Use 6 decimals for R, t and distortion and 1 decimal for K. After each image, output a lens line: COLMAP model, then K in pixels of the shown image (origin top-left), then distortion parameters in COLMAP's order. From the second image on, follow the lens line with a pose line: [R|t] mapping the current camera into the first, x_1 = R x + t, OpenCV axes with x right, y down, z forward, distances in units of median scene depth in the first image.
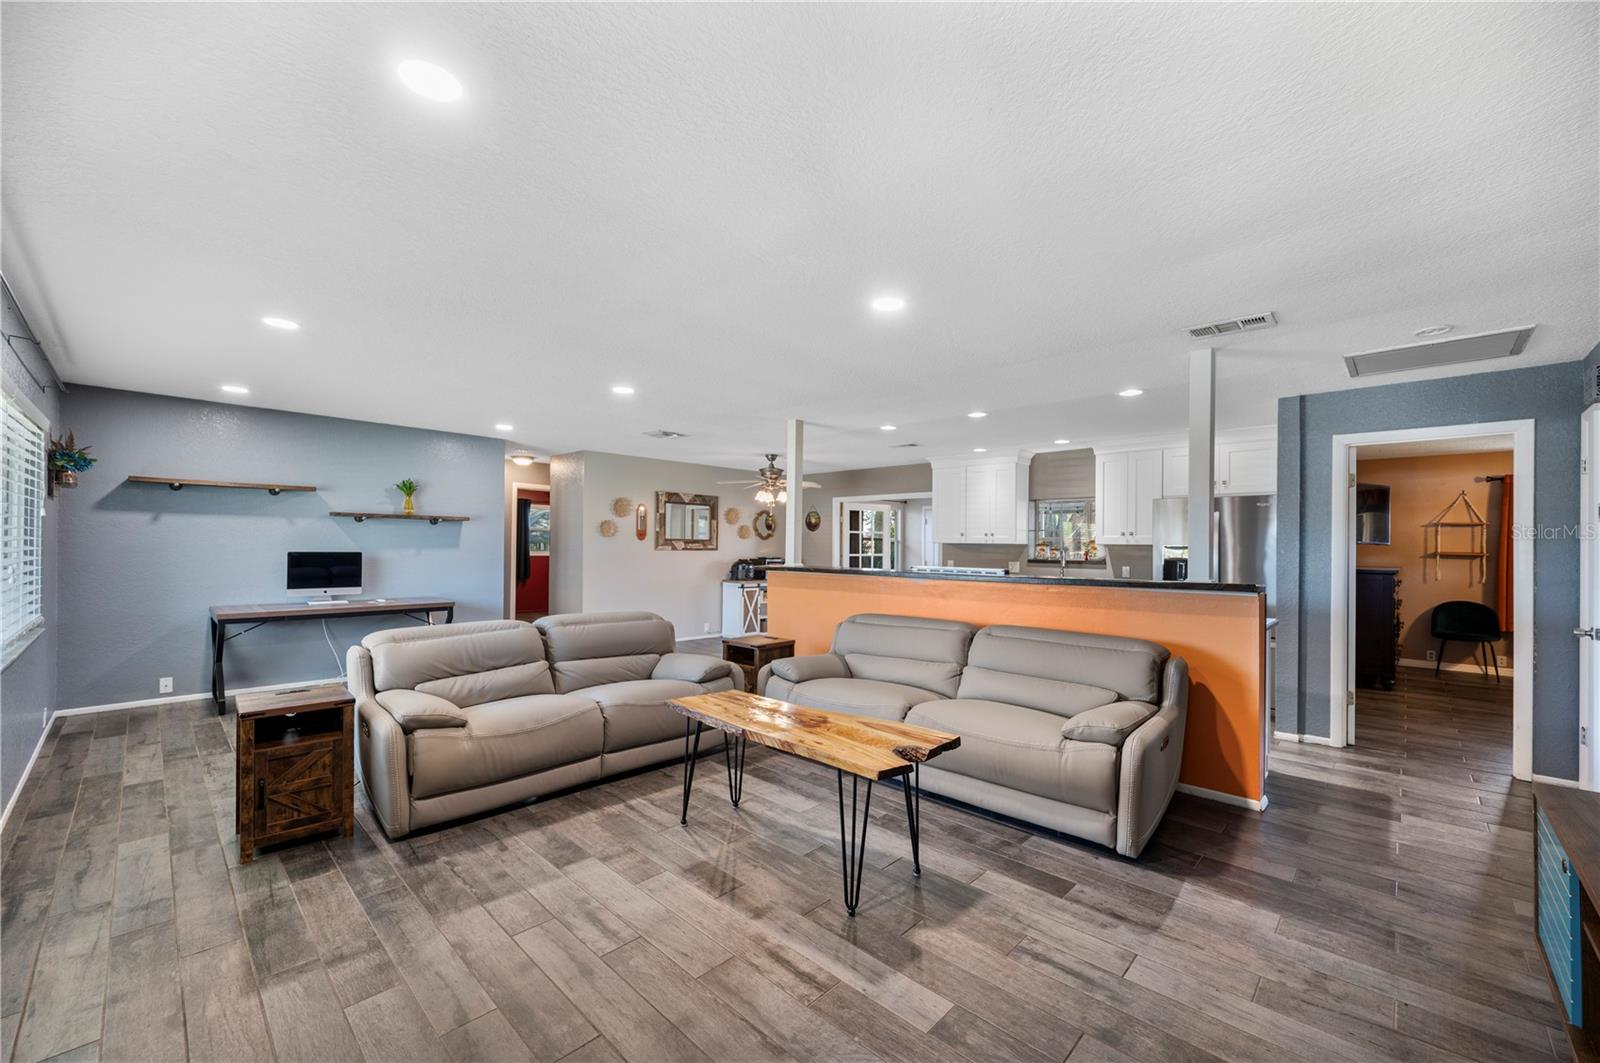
lens RADIAL K [[634.7, 0, 796.9], [0, 634.7, 545.1], [0, 0, 1]] dist [-0.004040, 0.000022]
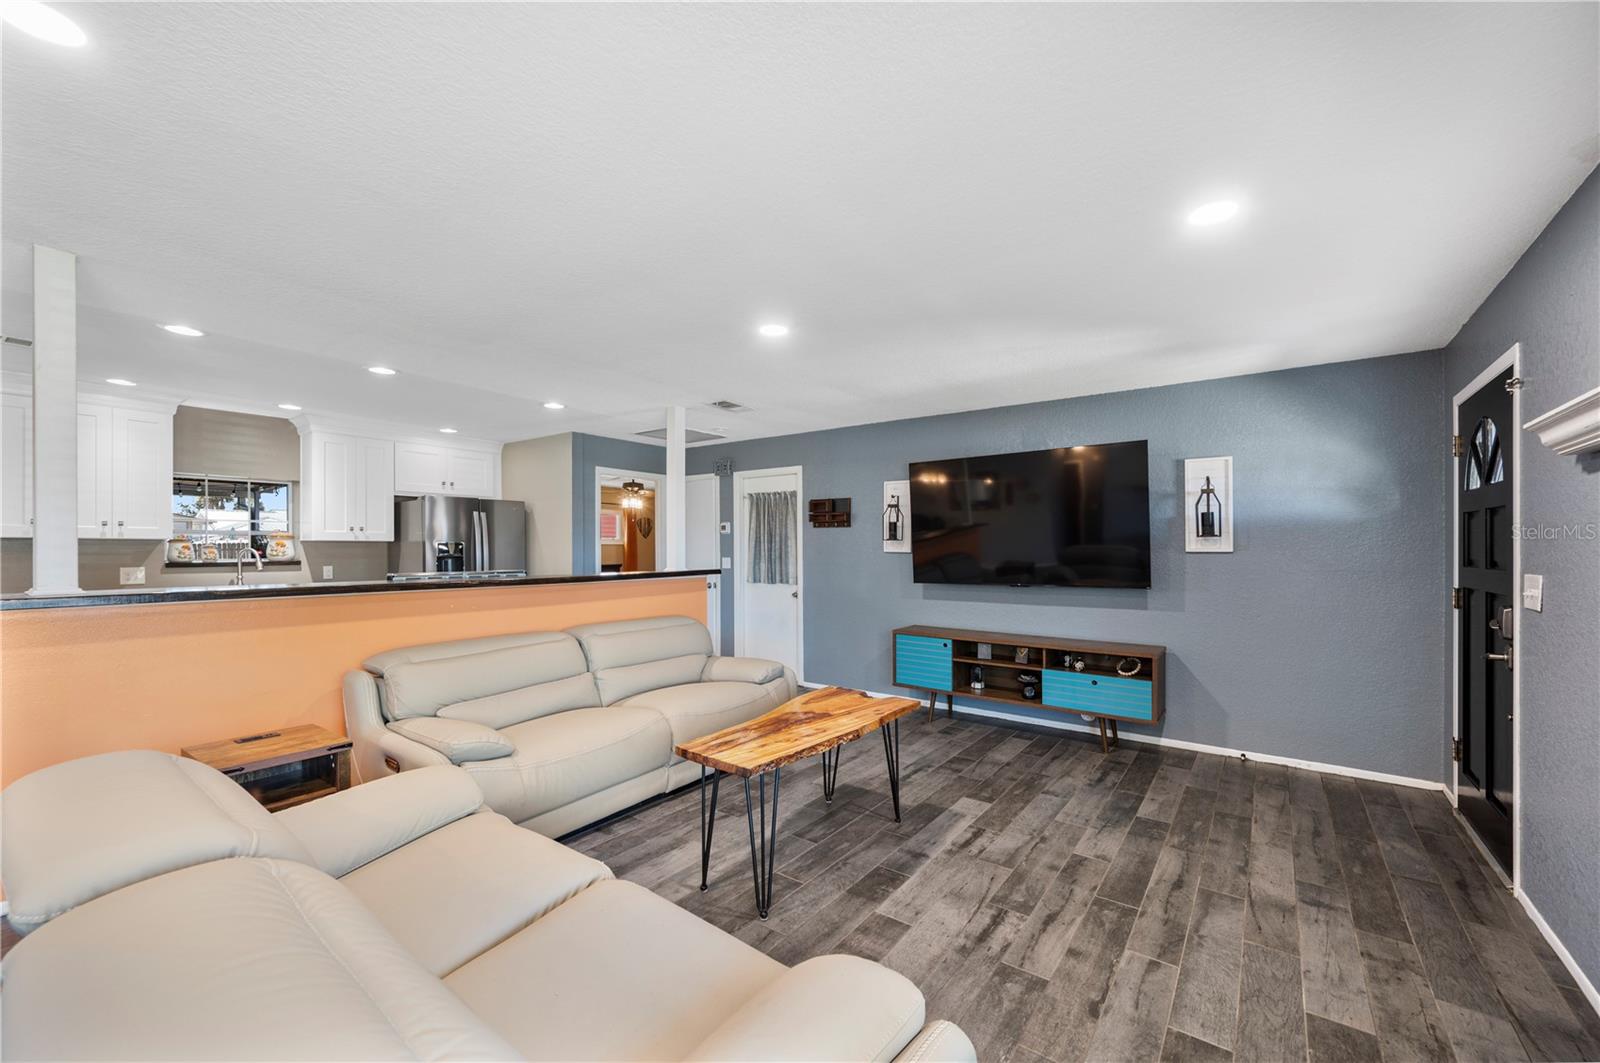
lens RADIAL K [[634.7, 0, 807.2], [0, 634.7, 539.5], [0, 0, 1]] dist [-0.004040, 0.000022]
pose [[-0.138530, 0.002311, 0.990356, -0.432459], [-0.006520, 0.999973, -0.003245, -0.004117], [-0.990337, -0.006907, -0.138511, 0.488622]]
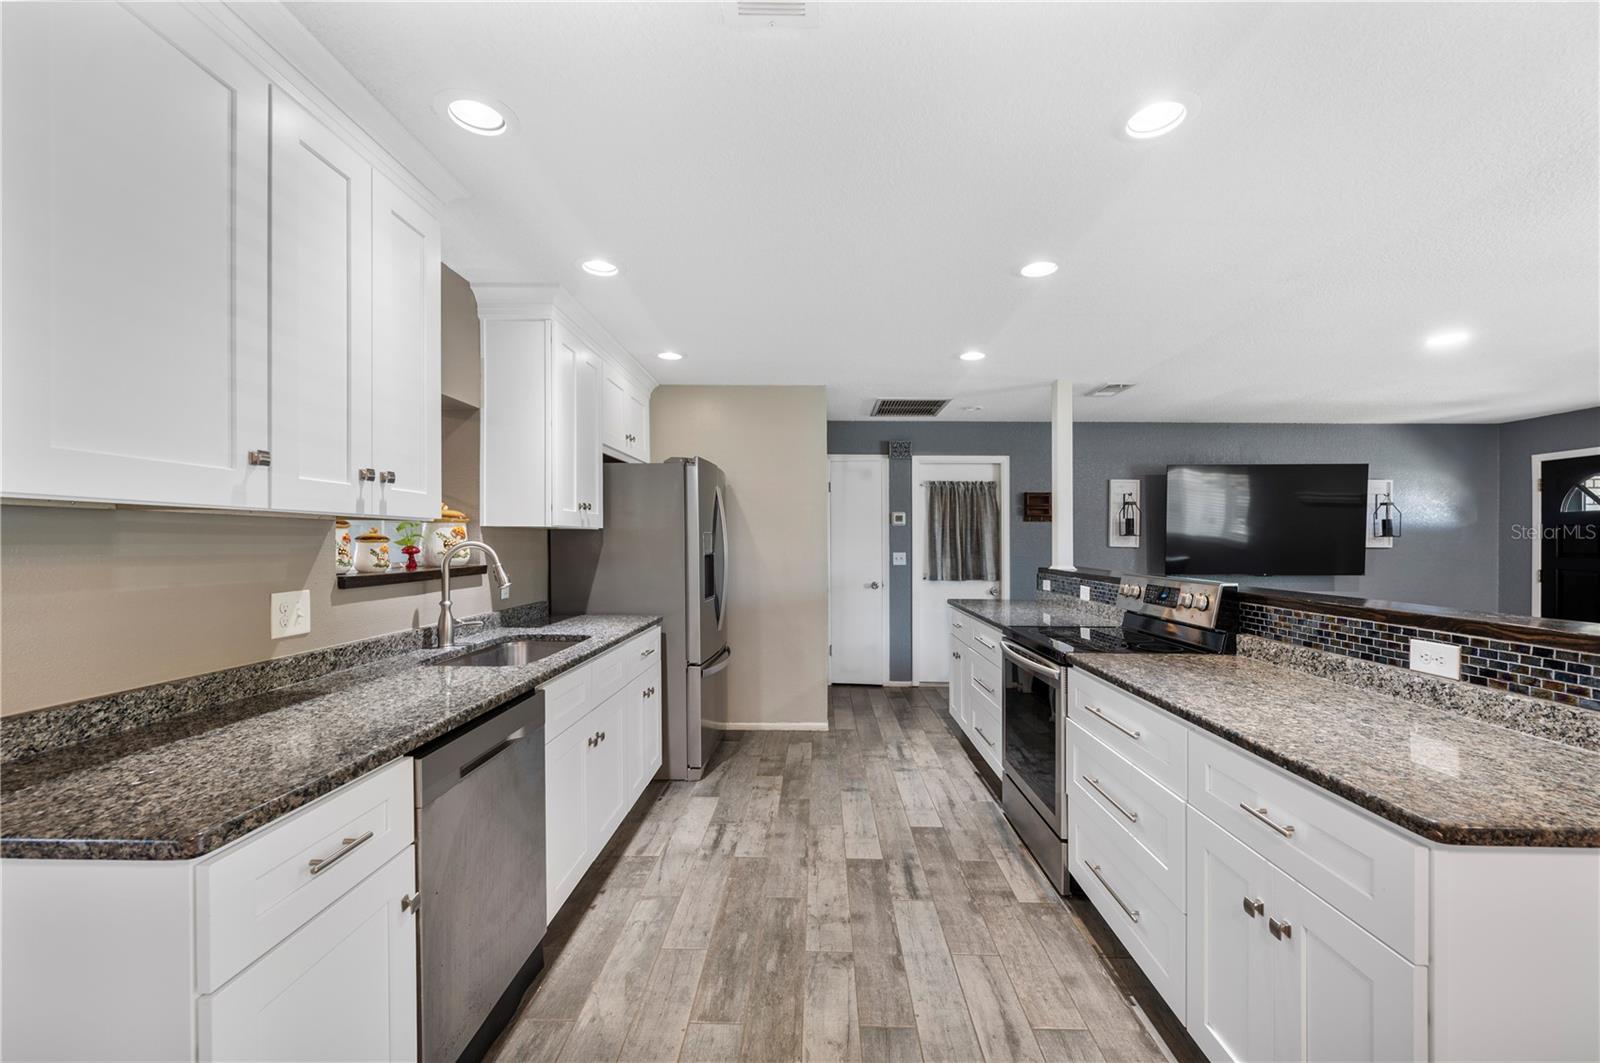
lens RADIAL K [[634.7, 0, 803.7], [0, 634.7, 538.6], [0, 0, 1]] dist [-0.004040, 0.000022]
pose [[-0.680529, -0.014303, 0.732582, 0.041721], [-0.017715, 0.999838, 0.003064, 0.002475], [-0.732507, -0.010892, -0.680672, 1.185230]]
